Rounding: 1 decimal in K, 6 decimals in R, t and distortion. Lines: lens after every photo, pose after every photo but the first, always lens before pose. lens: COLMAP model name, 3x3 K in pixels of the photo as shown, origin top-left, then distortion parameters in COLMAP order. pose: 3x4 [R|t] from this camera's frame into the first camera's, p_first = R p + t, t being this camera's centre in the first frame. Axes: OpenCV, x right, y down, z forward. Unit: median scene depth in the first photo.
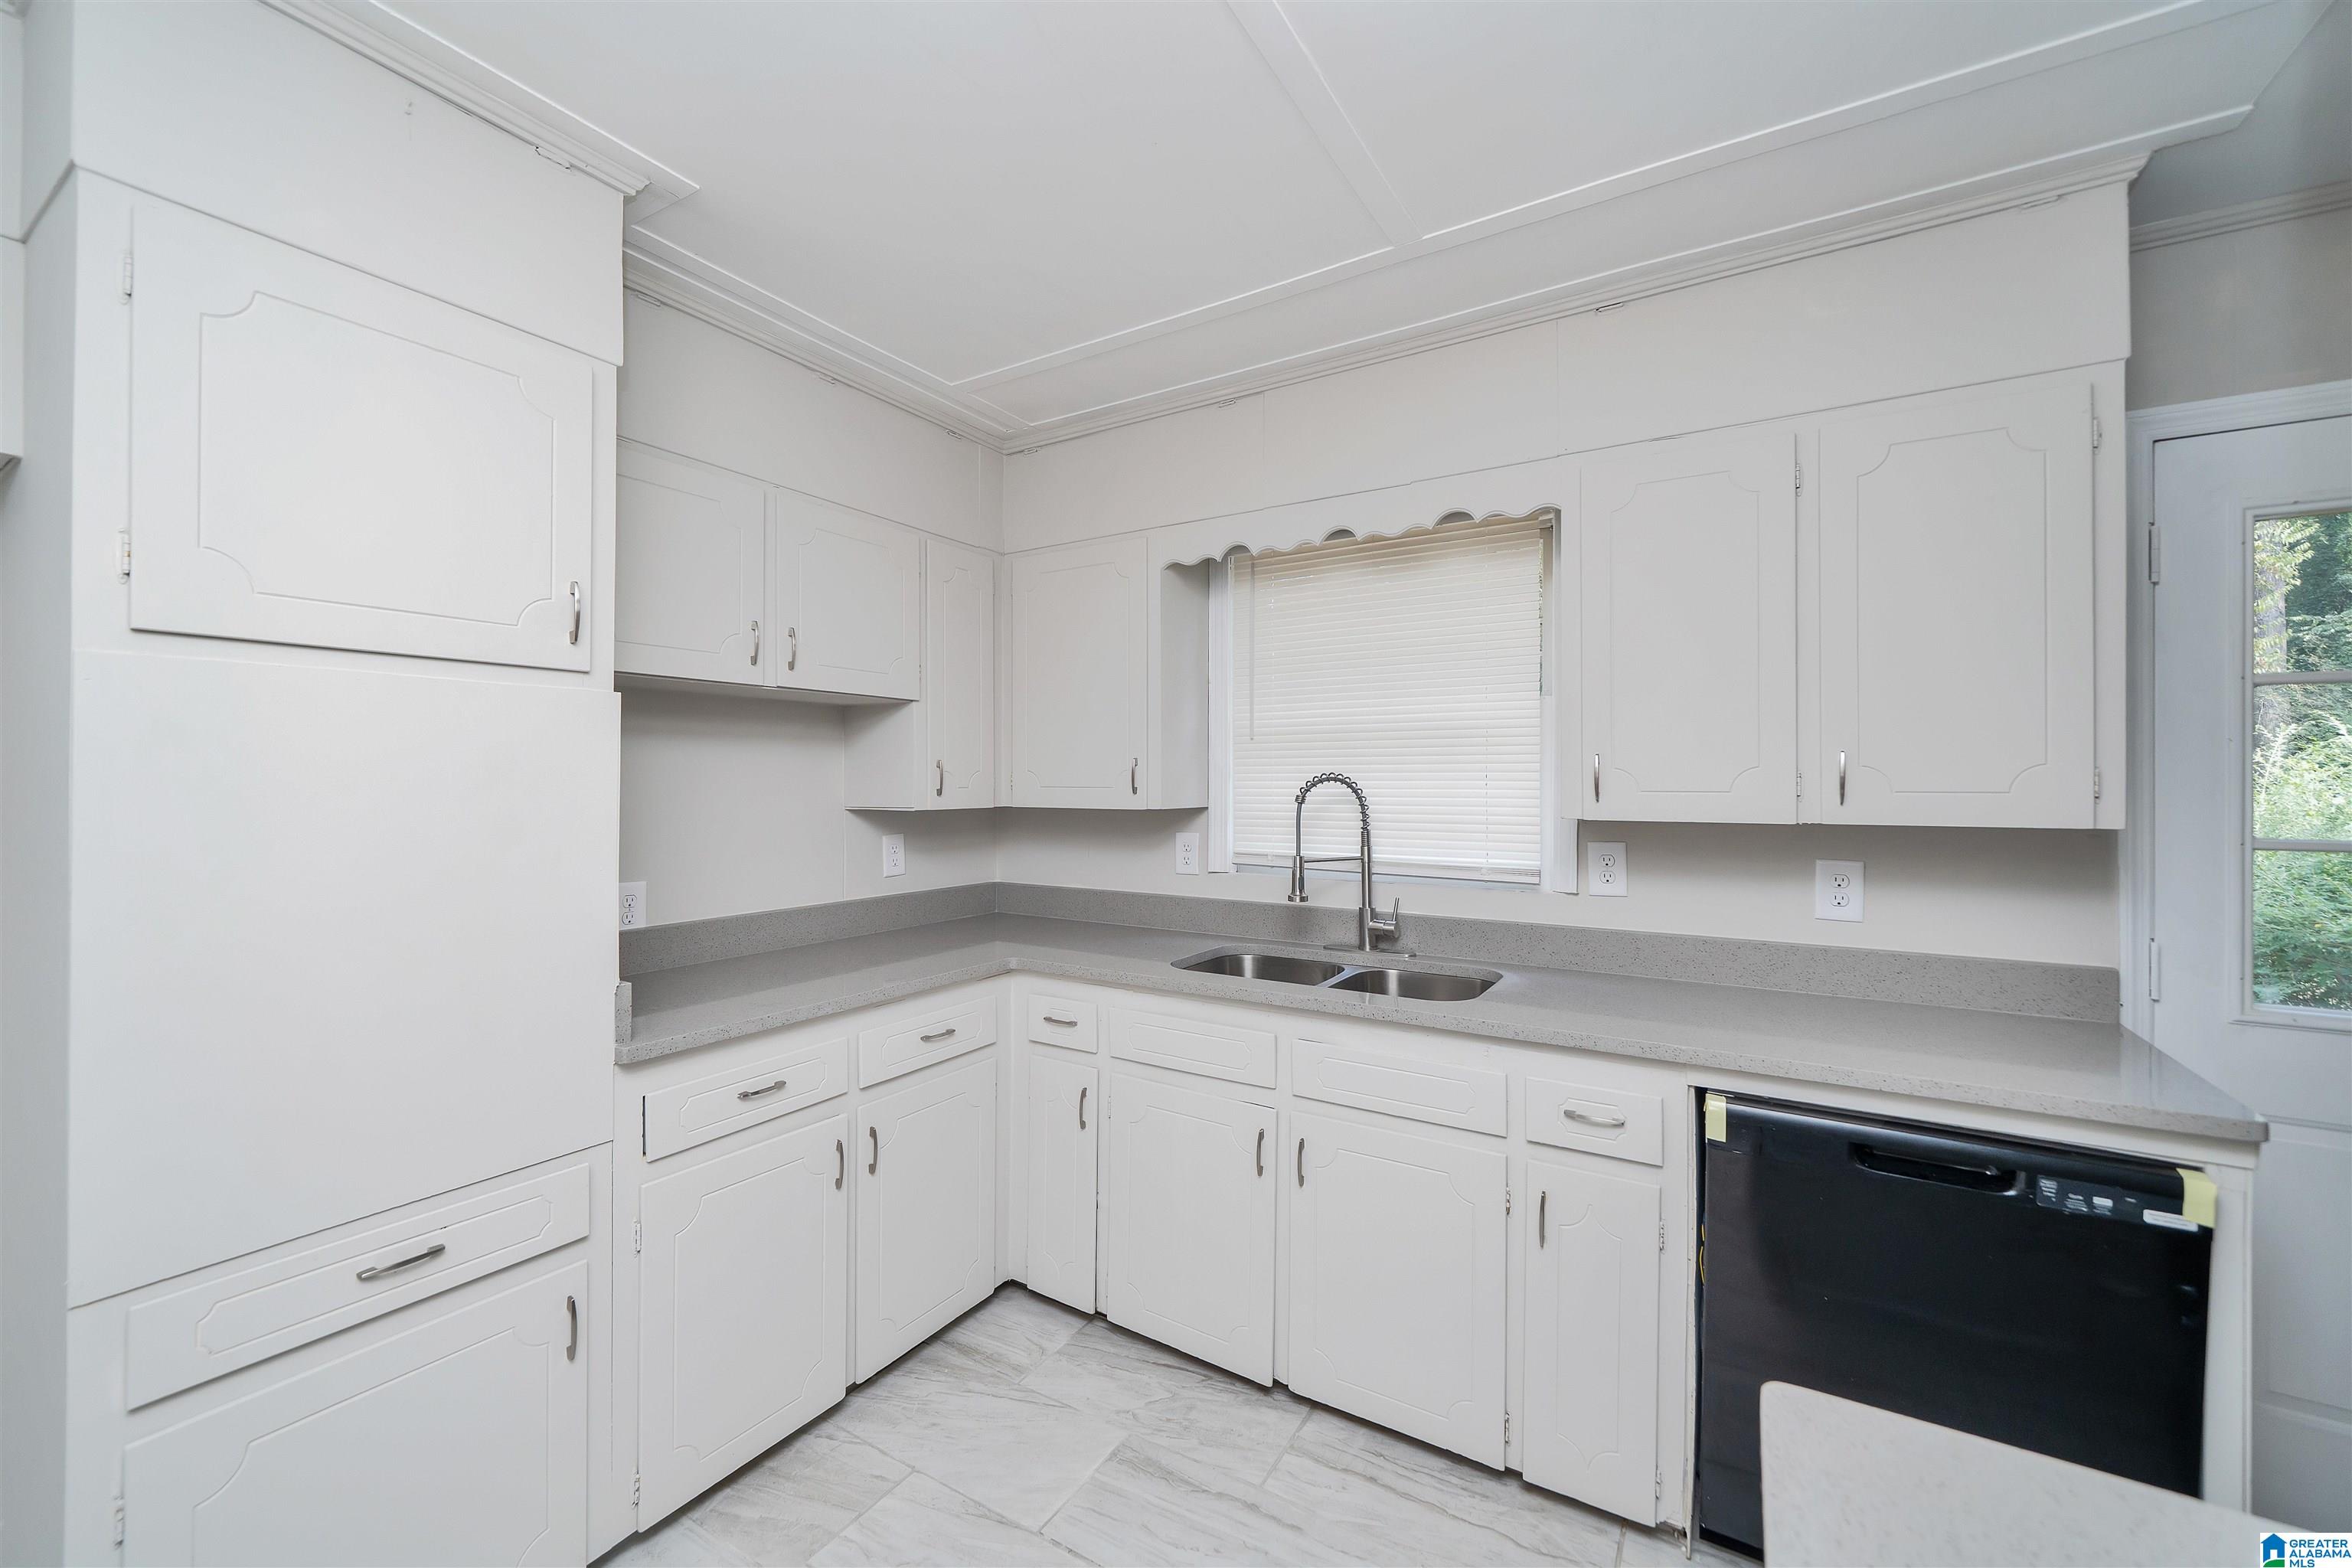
lens RADIAL K [[931.6, 0, 1167.7], [0, 931.6, 771.6], [0, 0, 1]] dist [0.000015, -0.000283]
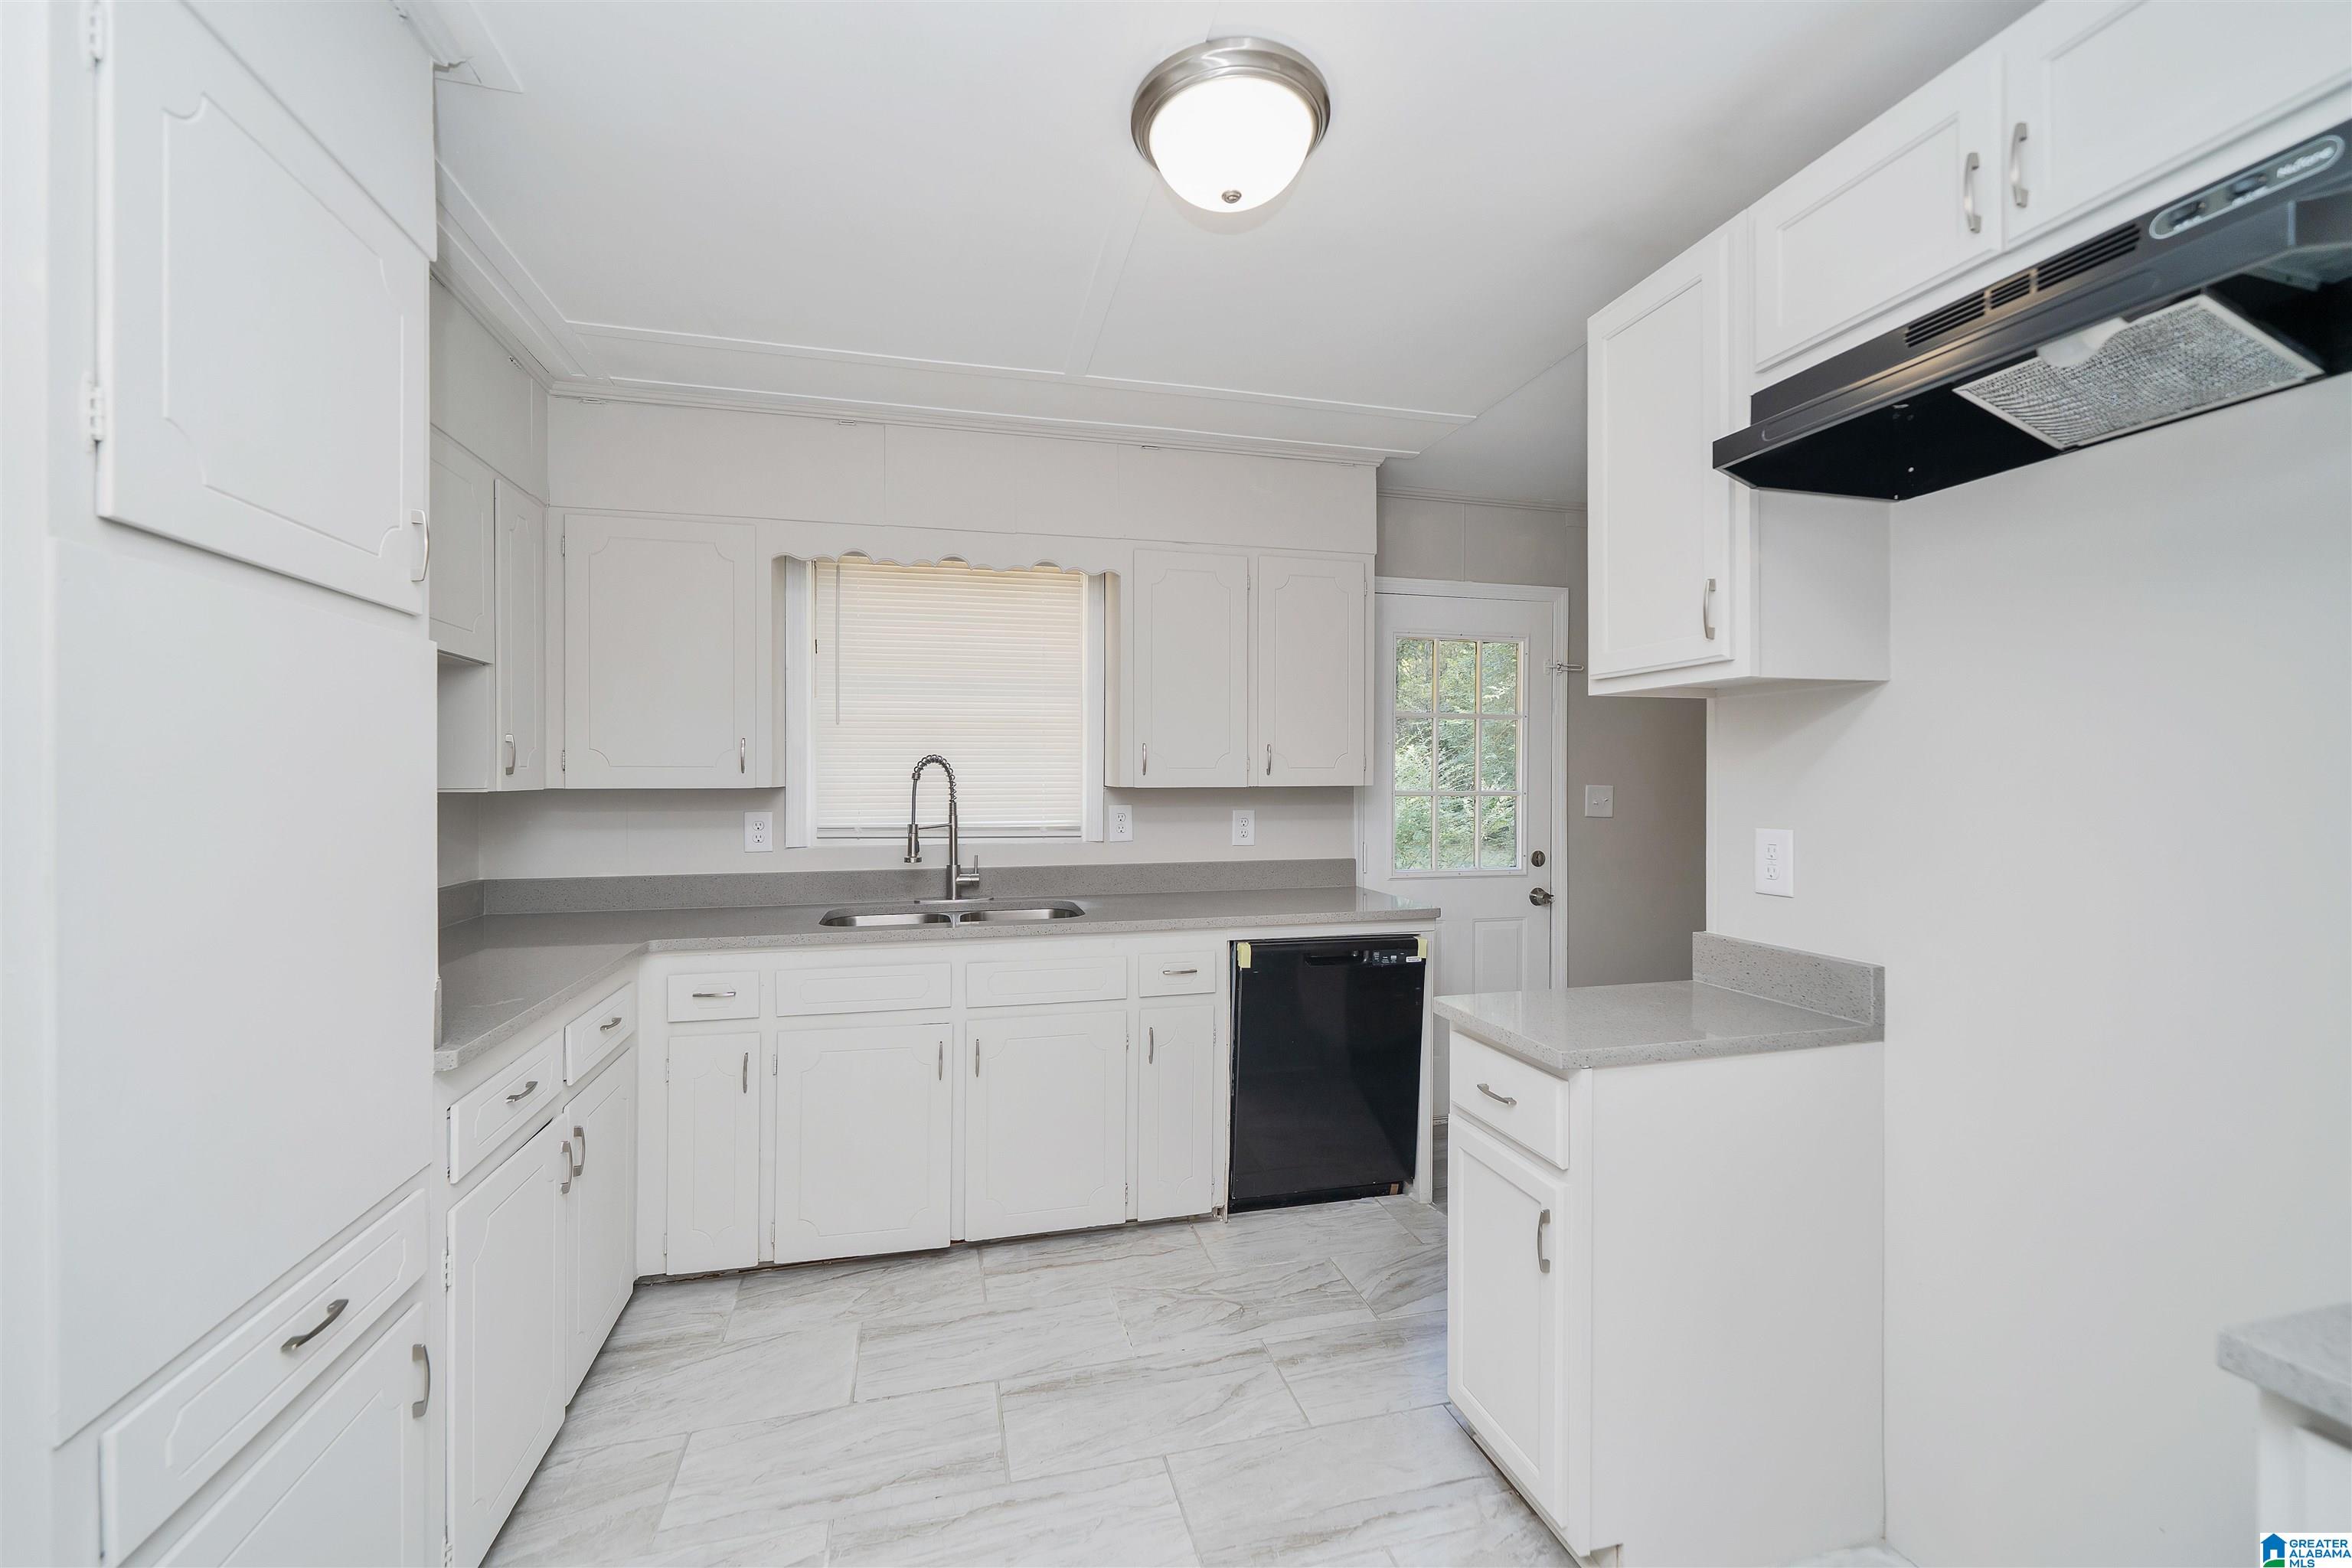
lens RADIAL K [[931.6, 0, 1167.7], [0, 931.6, 771.6], [0, 0, 1]] dist [0.000015, -0.000283]
pose [[0.692758, 0.001258, 0.721169, -0.578765], [-0.004753, 0.999985, 0.002820, 0.021694], [-0.721154, -0.005381, 0.692754, -0.066739]]
